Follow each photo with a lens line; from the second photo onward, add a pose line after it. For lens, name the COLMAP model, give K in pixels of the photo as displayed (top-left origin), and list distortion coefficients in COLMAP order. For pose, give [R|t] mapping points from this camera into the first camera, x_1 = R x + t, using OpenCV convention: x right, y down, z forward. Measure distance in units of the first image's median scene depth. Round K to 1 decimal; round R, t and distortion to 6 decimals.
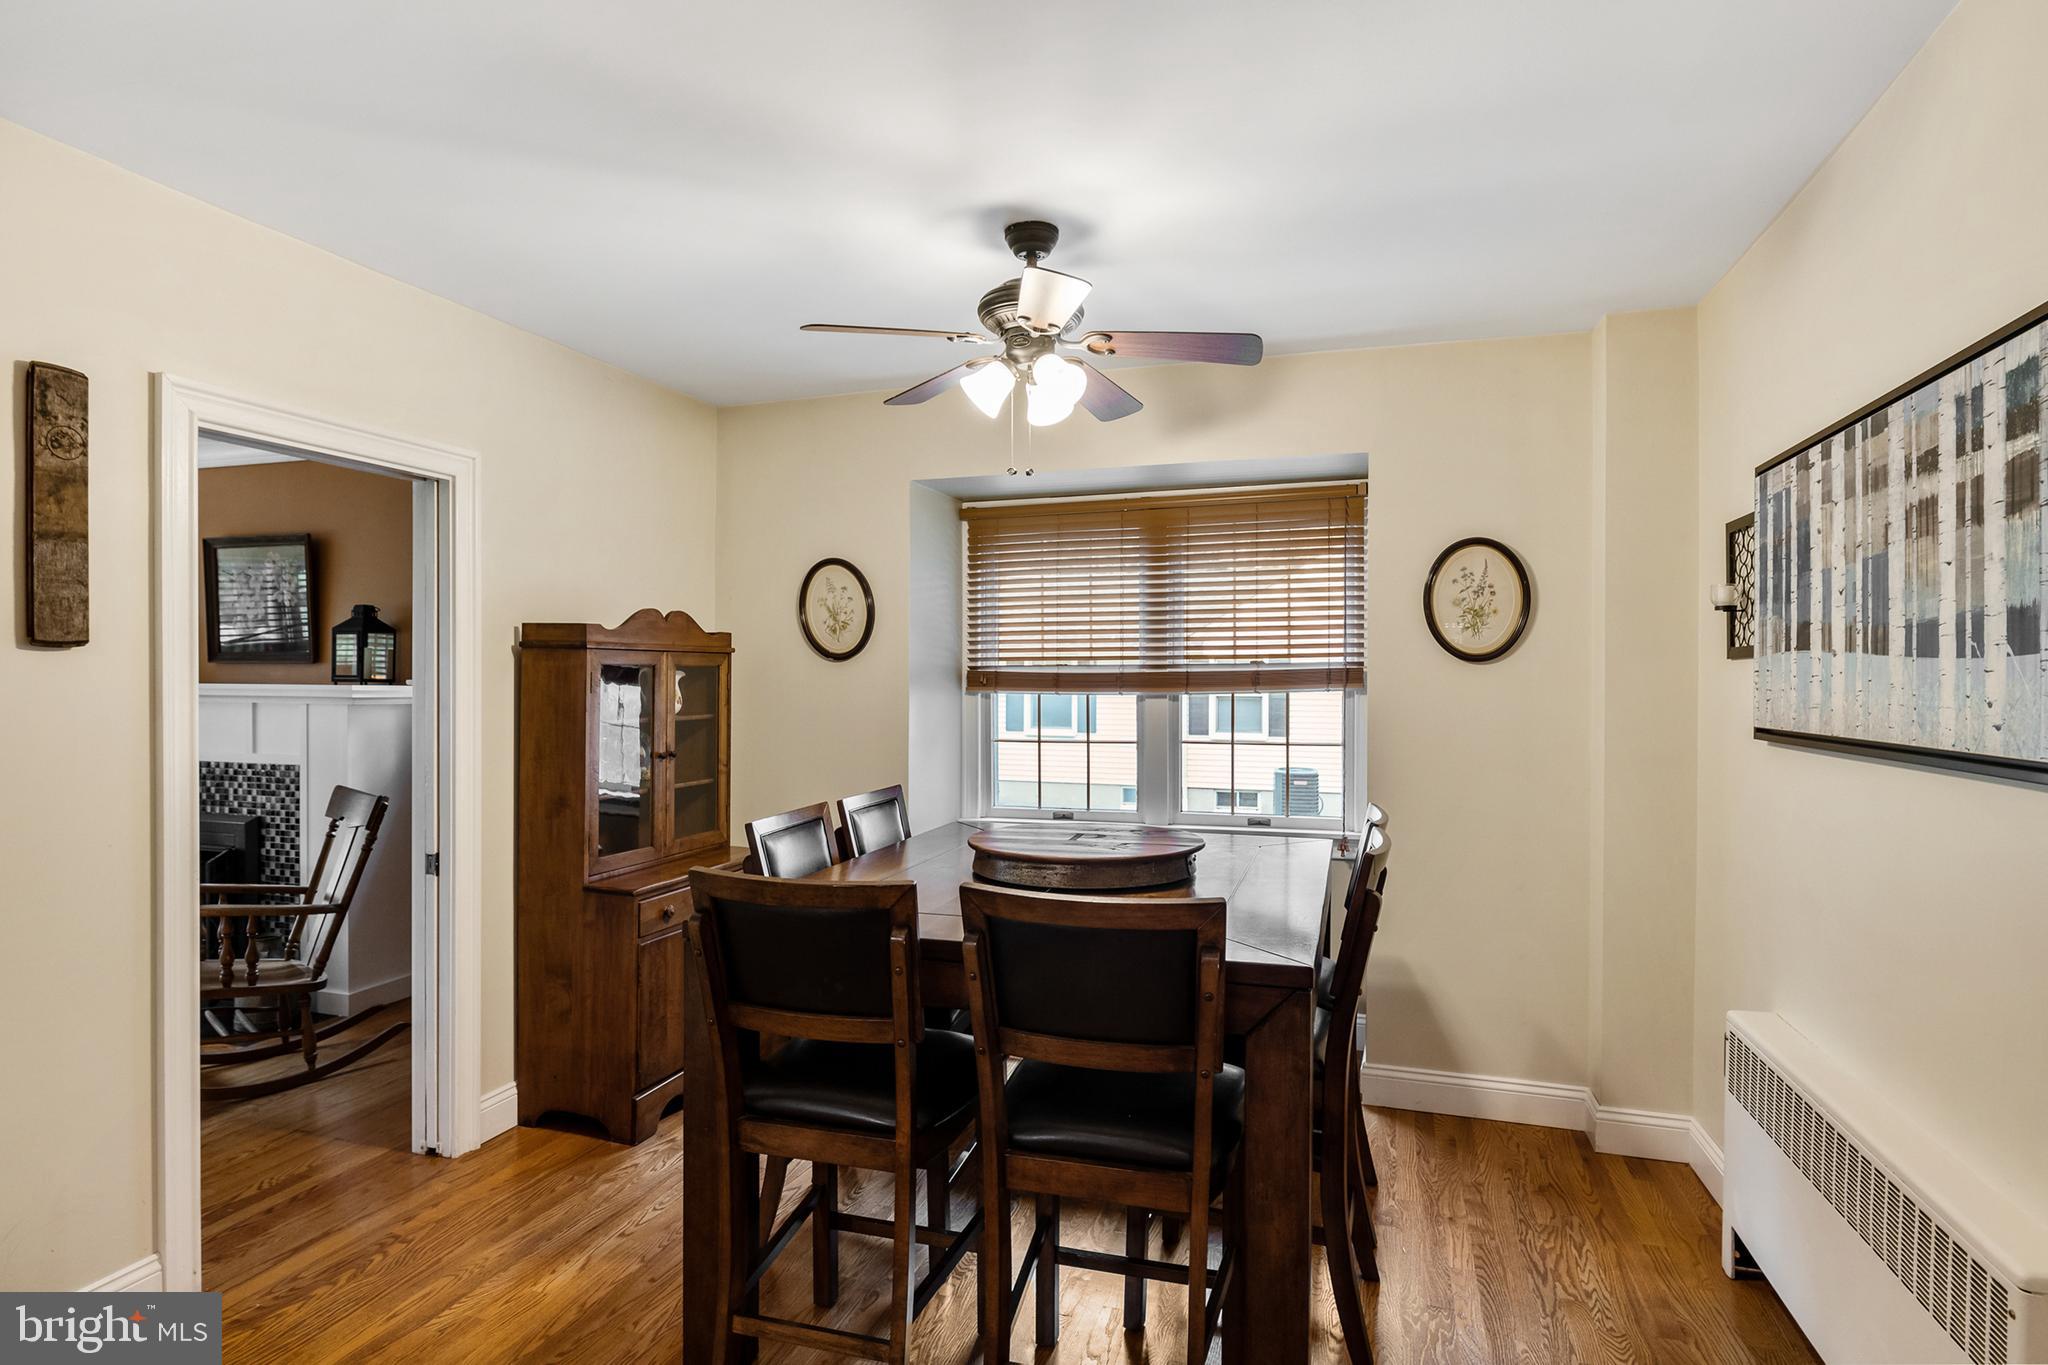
lens RADIAL K [[1105.9, 0, 1016.9], [0, 1105.9, 684.0], [0, 0, 1]] dist [-0.004821, 0.002773]
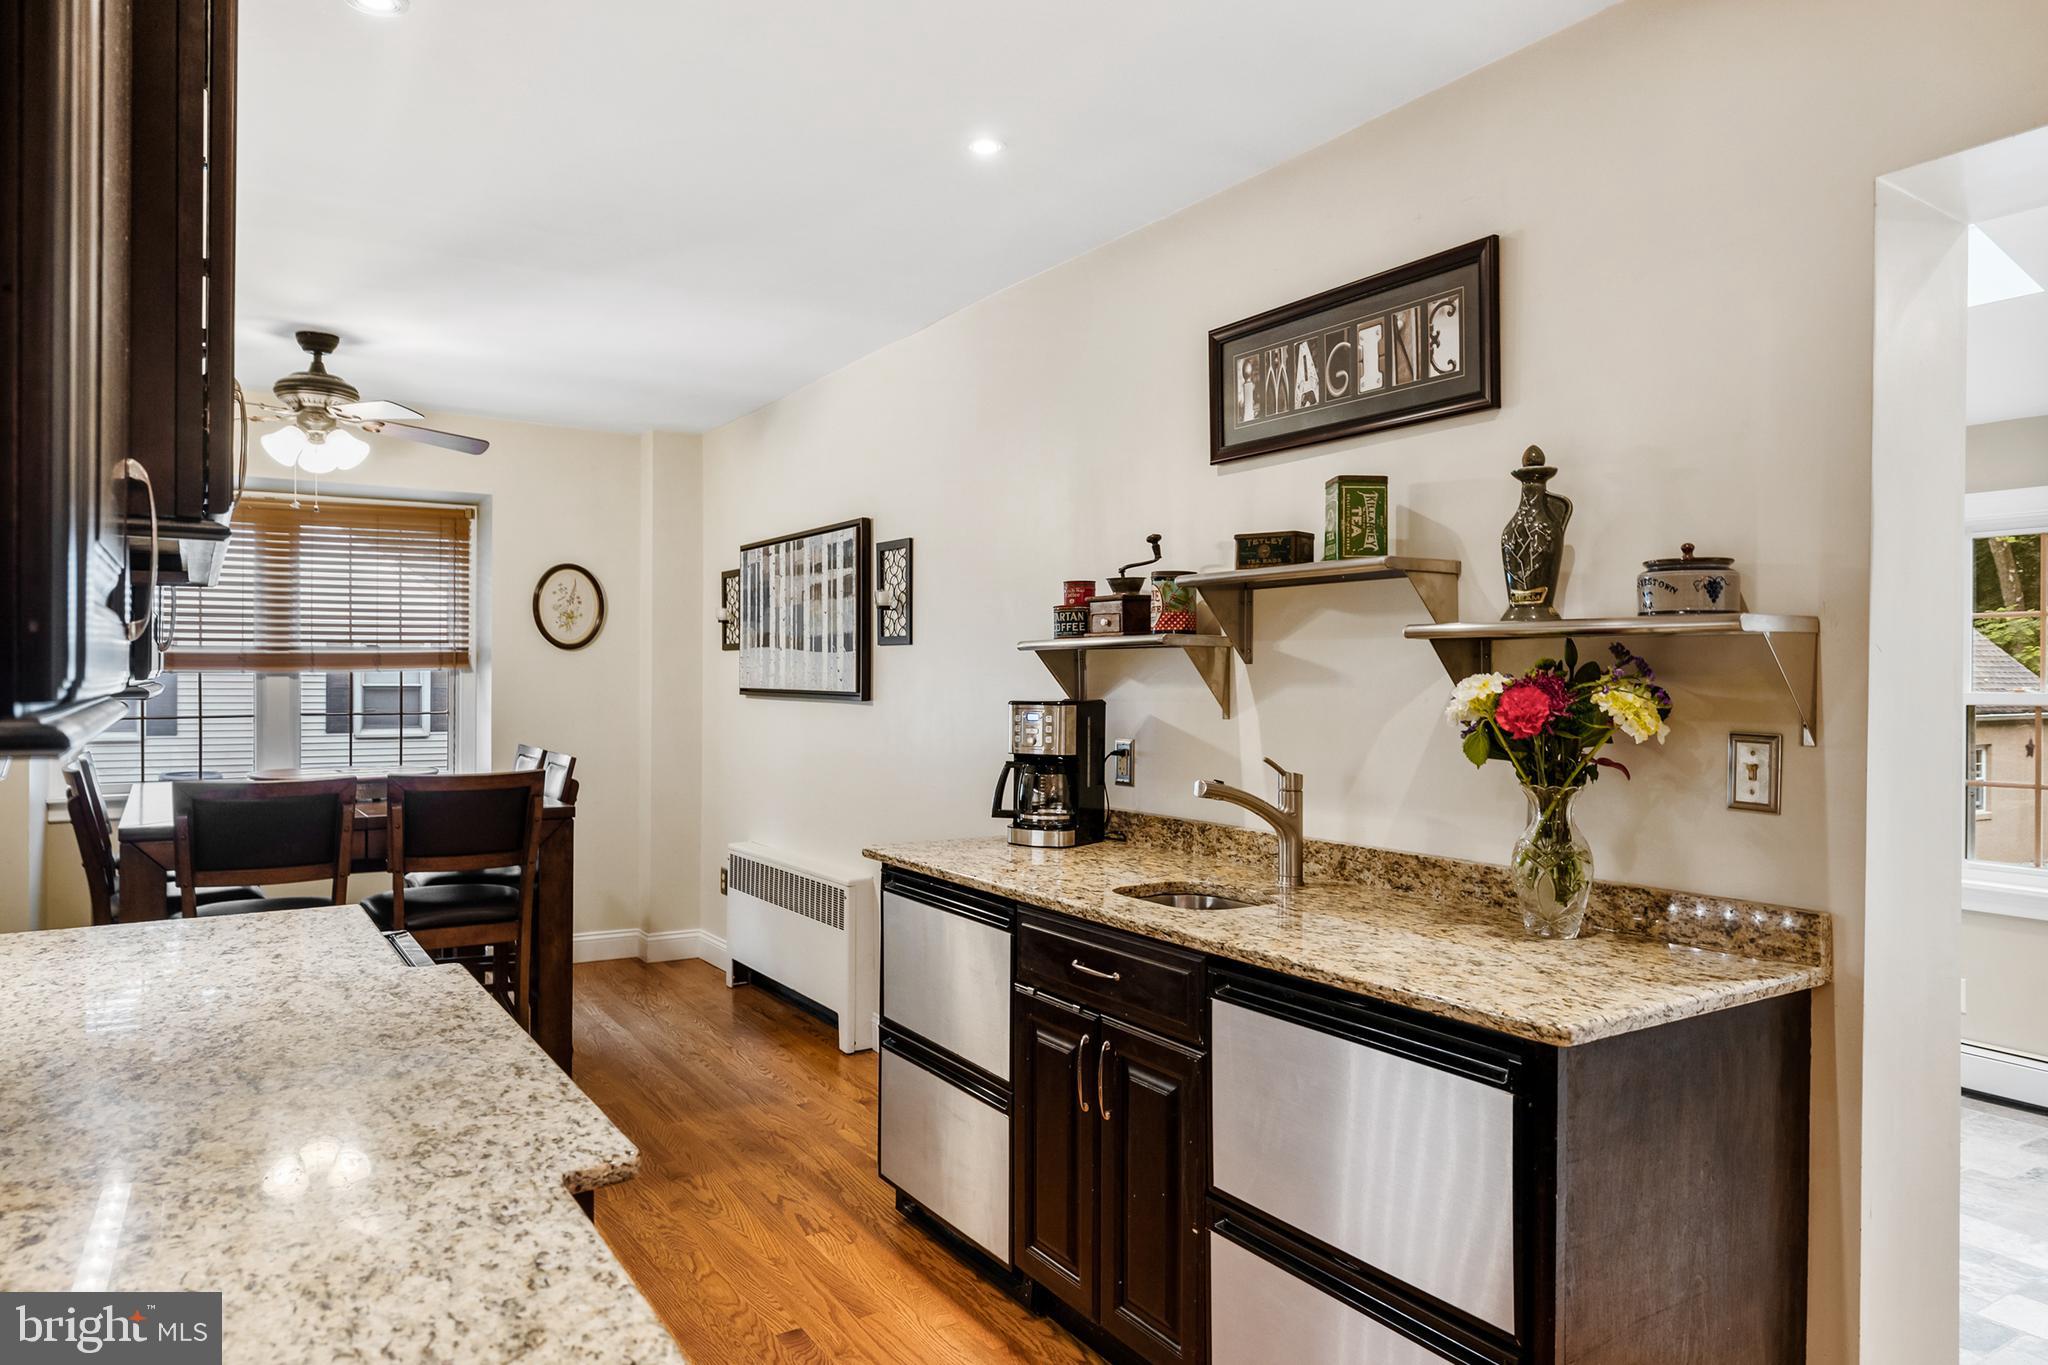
lens RADIAL K [[1290.4, 0, 1017.3], [0, 1290.4, 688.5], [0, 0, 1]] dist [-0.009500, 0.001073]
pose [[0.650073, -0.006289, 0.759845, -0.485140], [-0.003061, 0.999936, 0.010894, 0.011183], [-0.759865, -0.009408, 0.650013, -0.544870]]
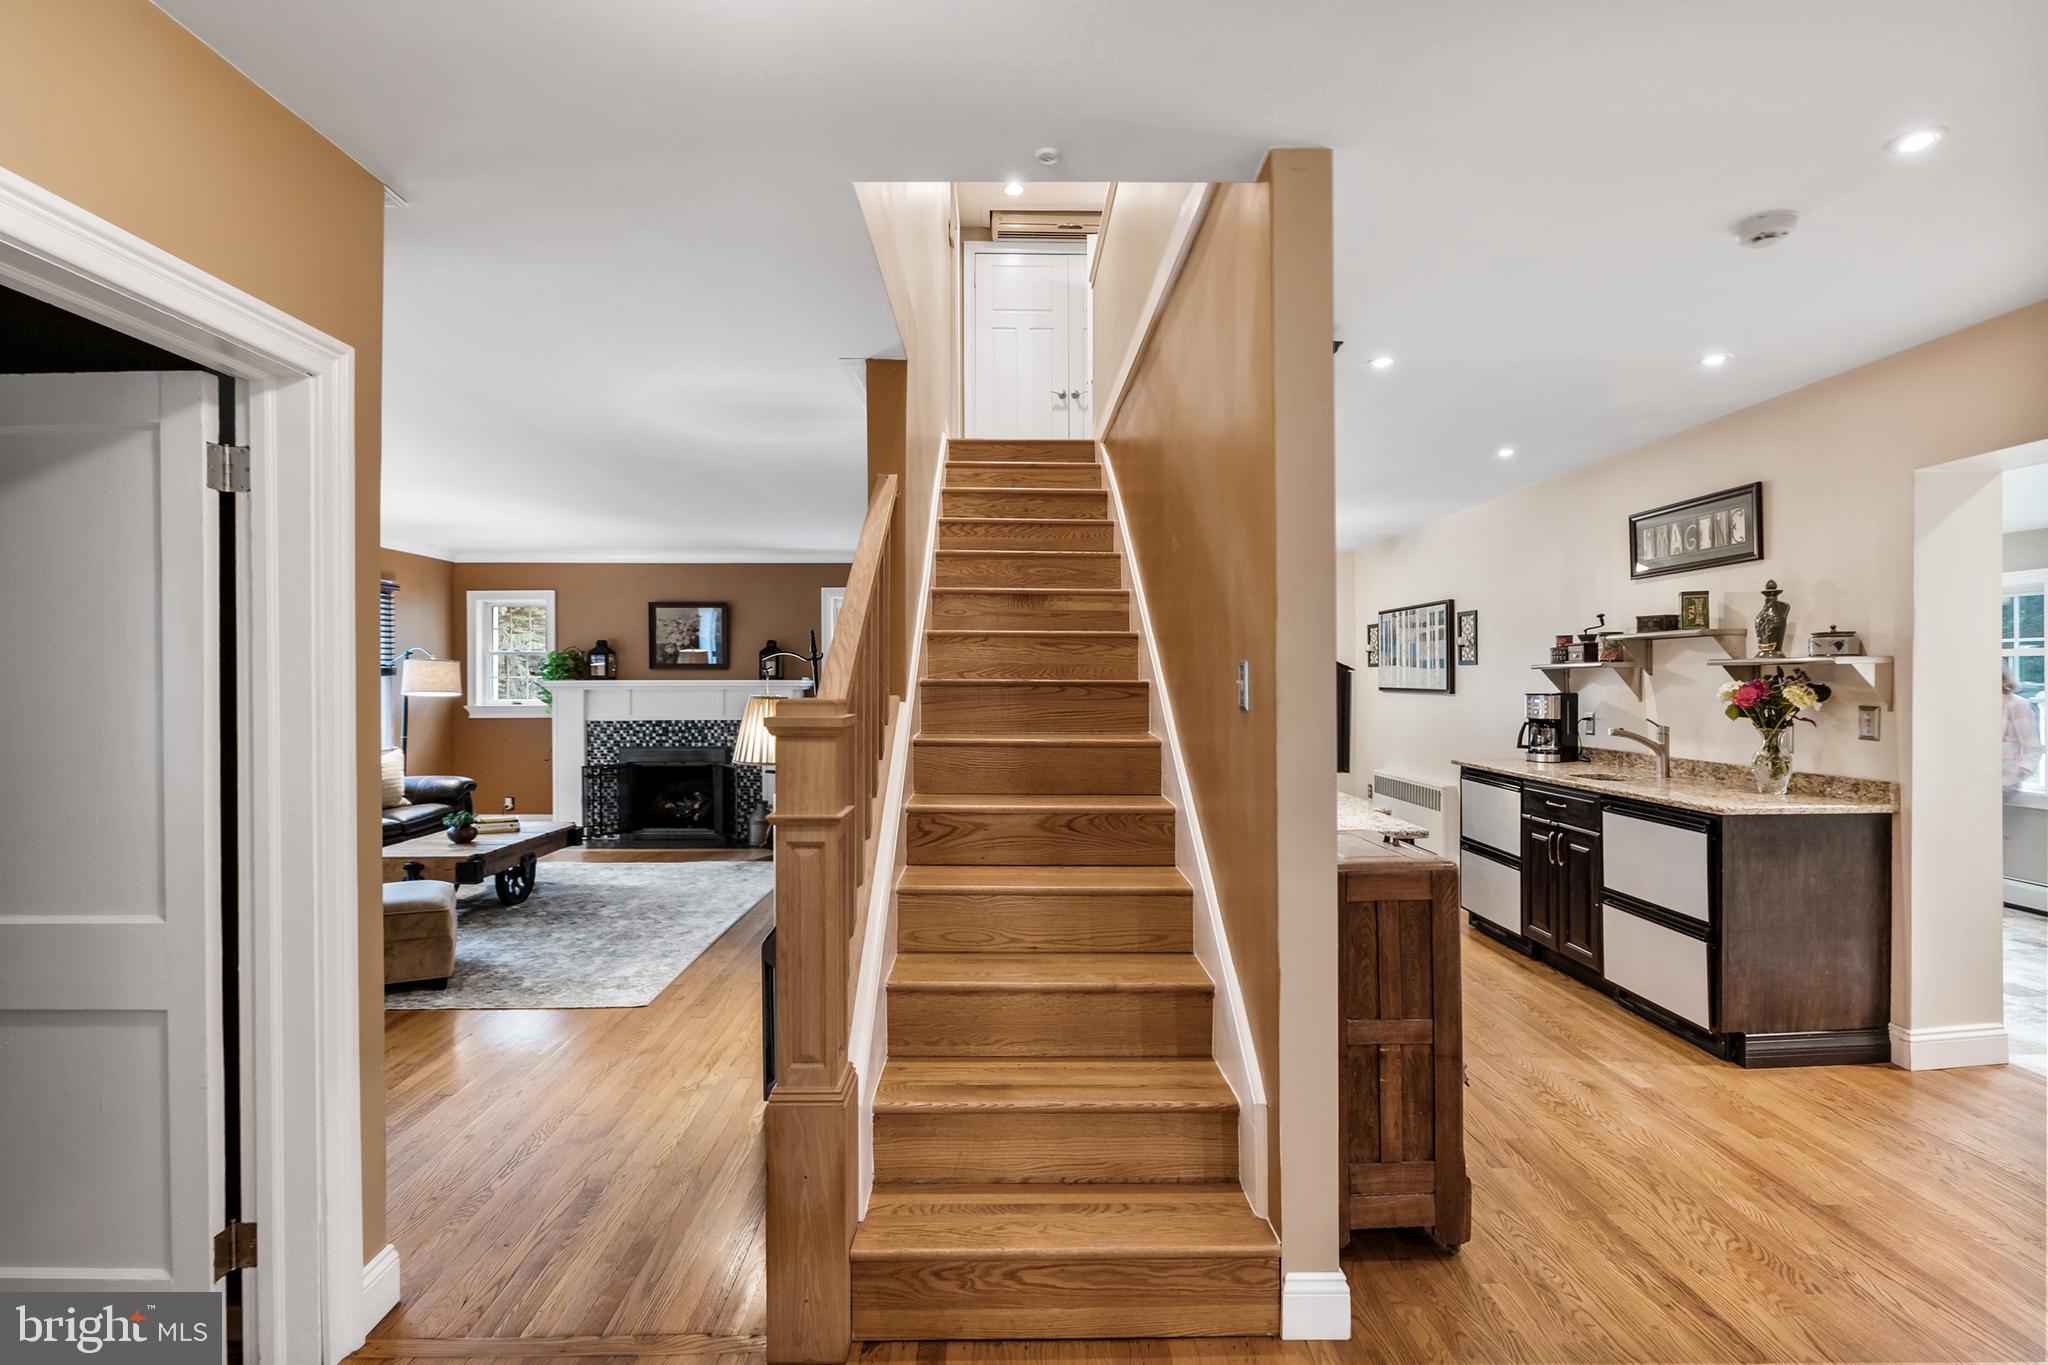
lens RADIAL K [[930.2, 0, 1038.7], [0, 930.2, 677.9], [0, 0, 1]] dist [-0.001135, 0.000467]
pose [[0.946705, -0.007447, 0.322017, -0.926592], [0.007863, 0.999969, 0.000008, 0.000950], [-0.322007, 0.002524, 0.946734, -1.023024]]
